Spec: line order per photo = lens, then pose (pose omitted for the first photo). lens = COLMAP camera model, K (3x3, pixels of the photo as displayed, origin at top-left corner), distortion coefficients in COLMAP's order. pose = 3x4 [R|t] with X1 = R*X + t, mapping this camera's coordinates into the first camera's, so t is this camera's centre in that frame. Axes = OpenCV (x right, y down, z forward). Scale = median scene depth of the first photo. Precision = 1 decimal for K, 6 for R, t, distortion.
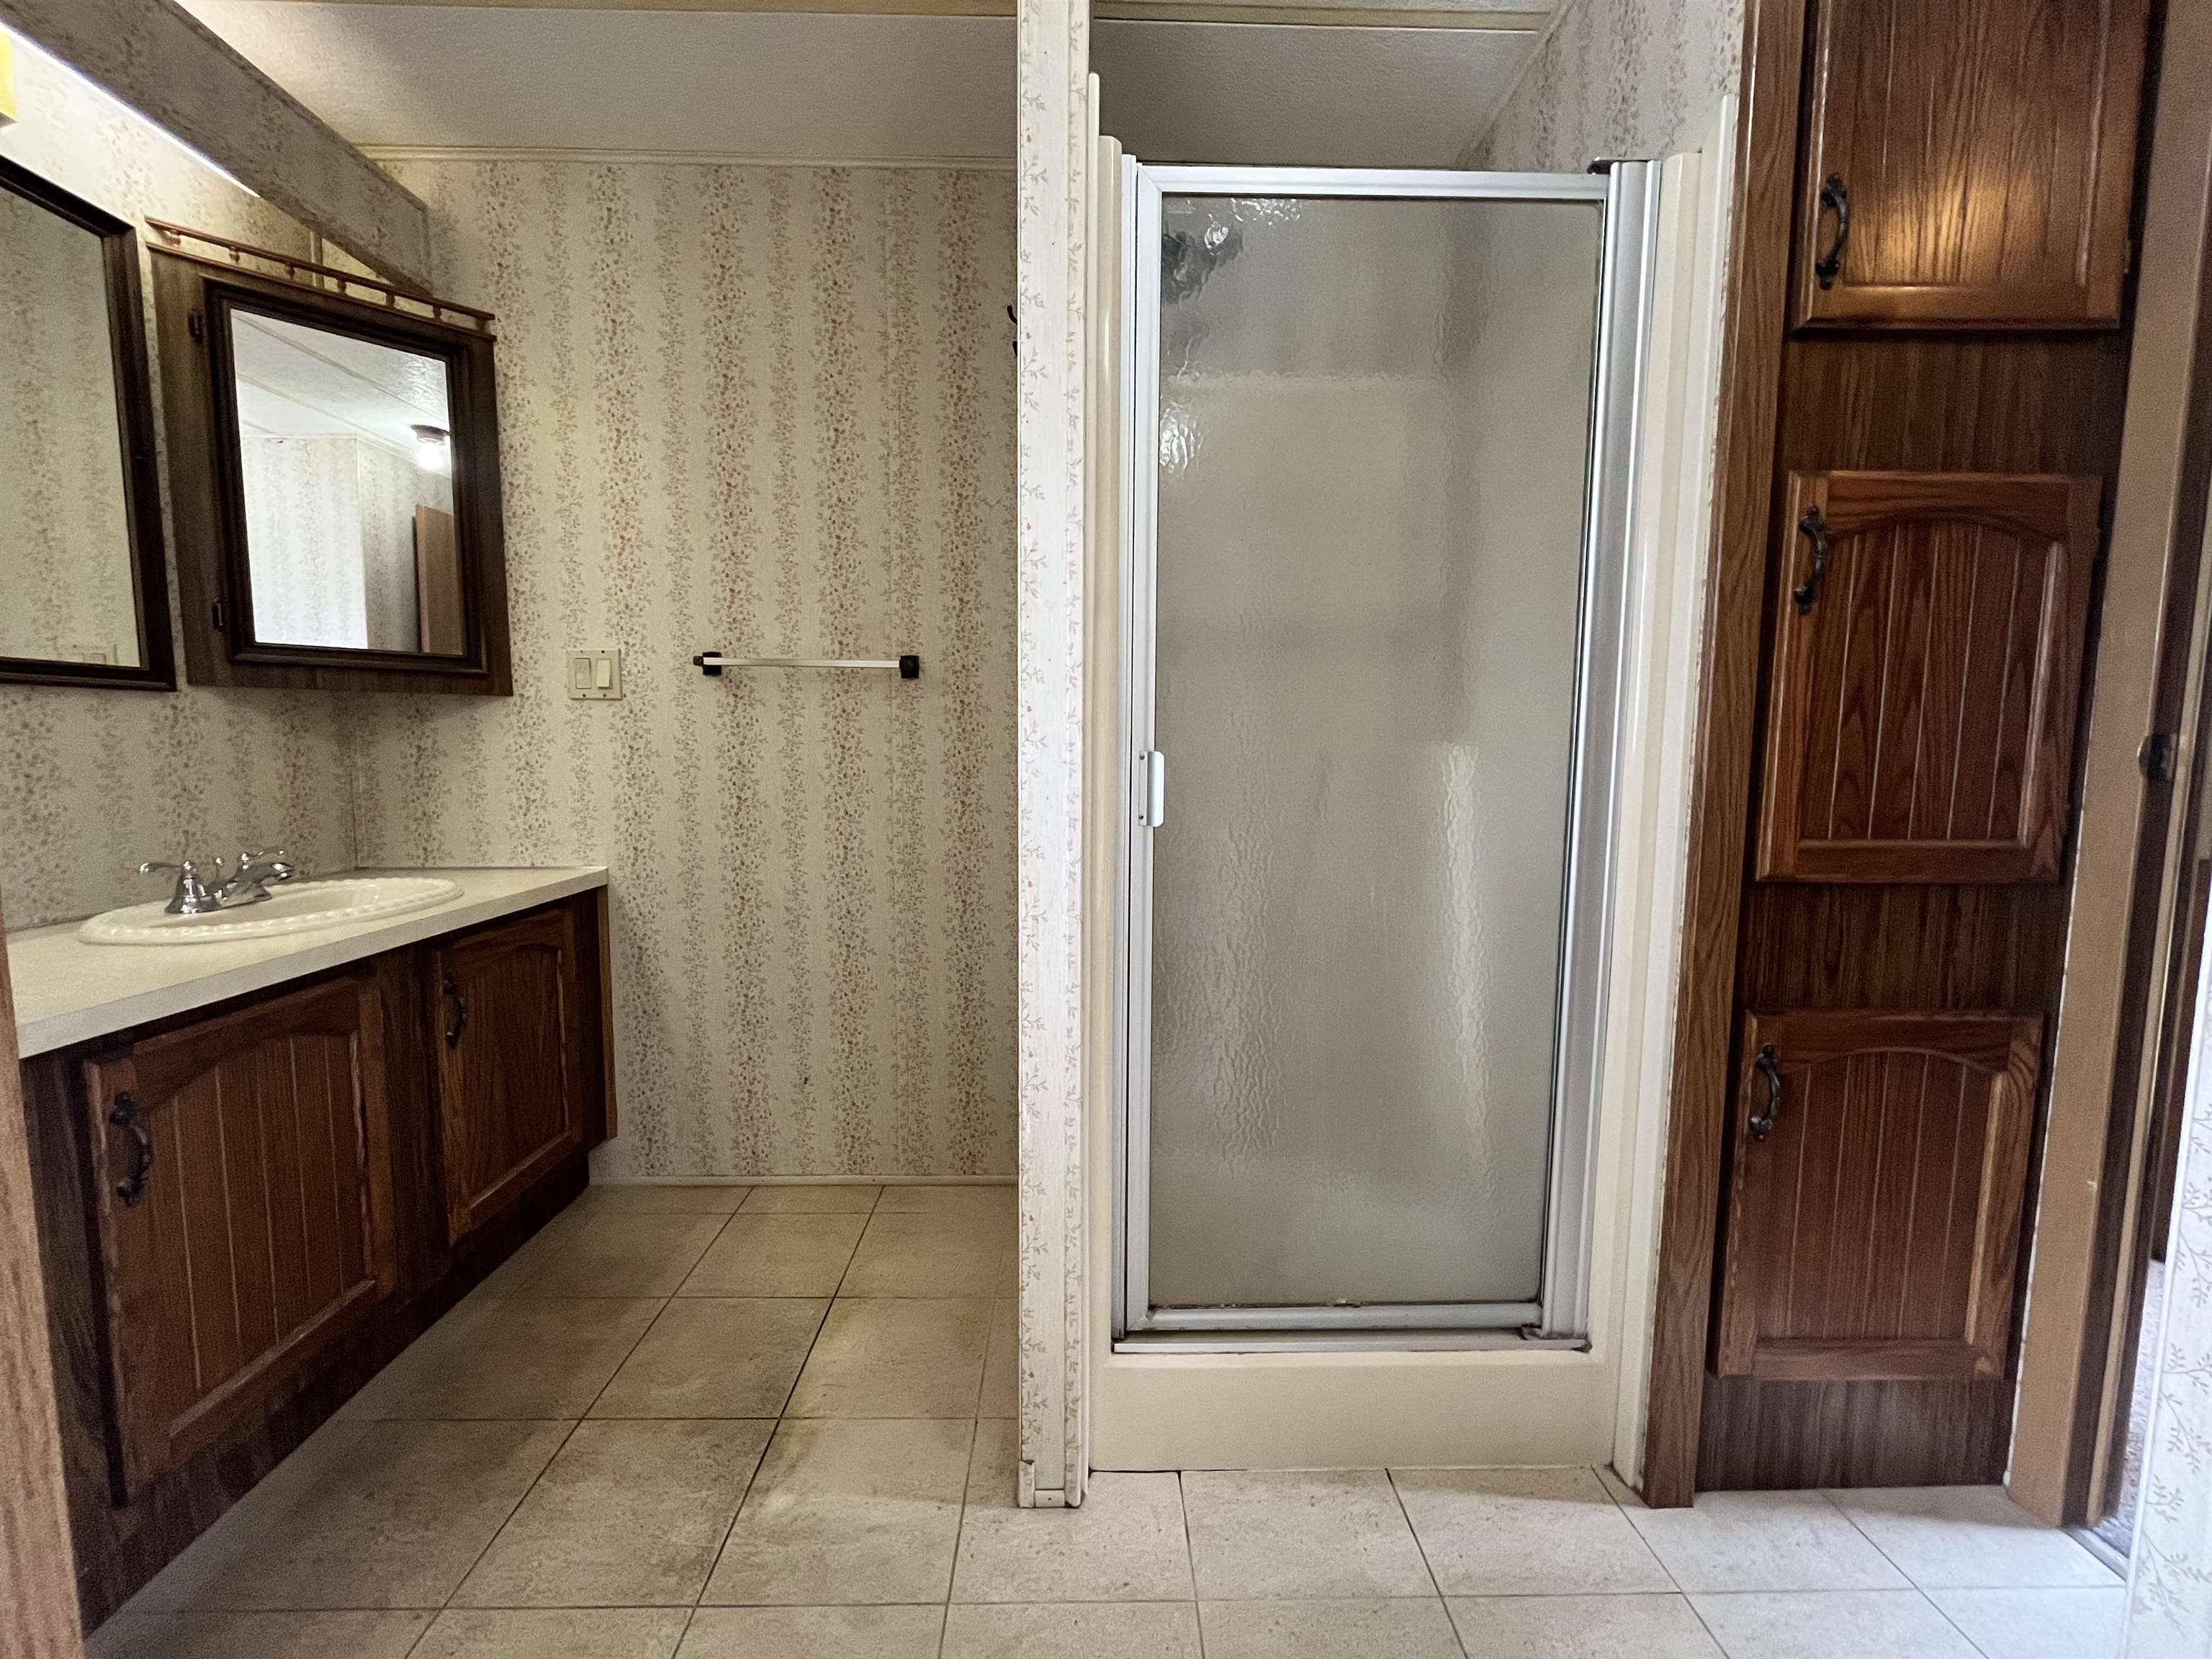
lens RADIAL K [[896.3, 0, 1104.3], [0, 896.3, 825.8], [0, 0, 1]] dist [-0.001184, -0.000964]
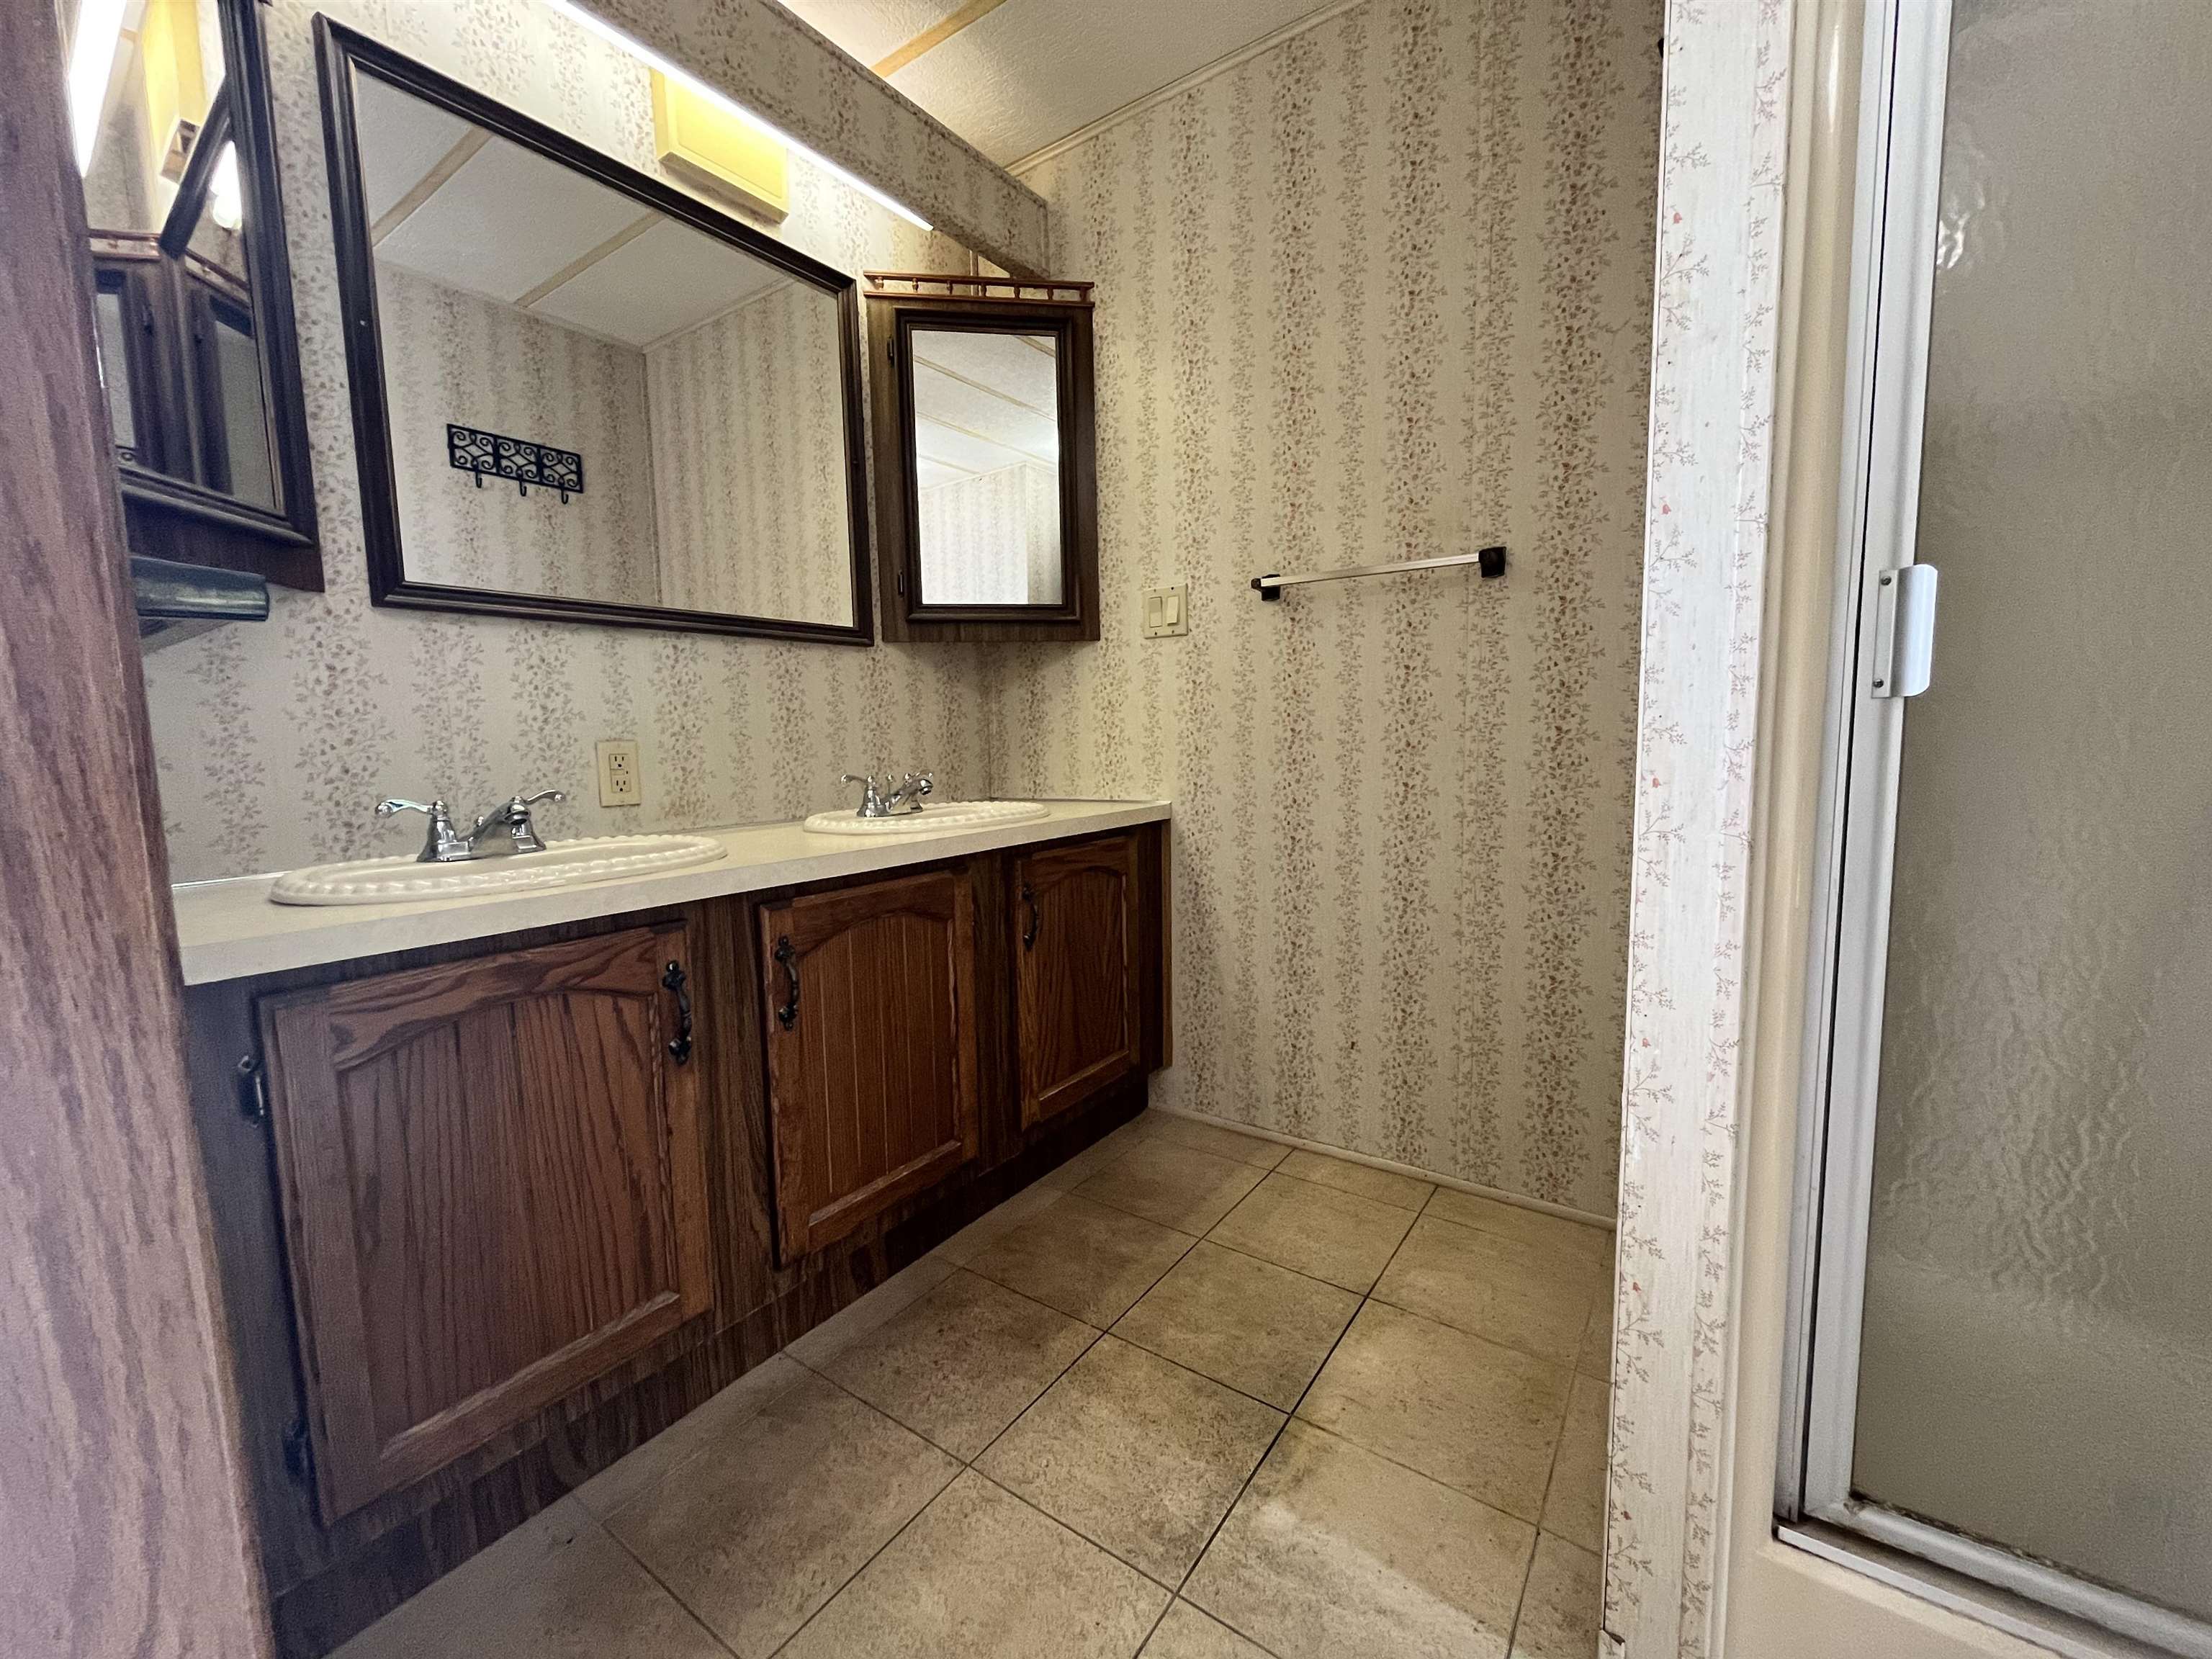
lens RADIAL K [[896.3, 0, 1104.8], [0, 896.3, 827.7], [0, 0, 1]] dist [-0.001184, -0.000964]
pose [[0.805412, 0.037067, -0.591556, -0.013799], [-0.028325, 0.999309, 0.024053, 0.068357], [0.592039, -0.002617, 0.805905, 0.171931]]
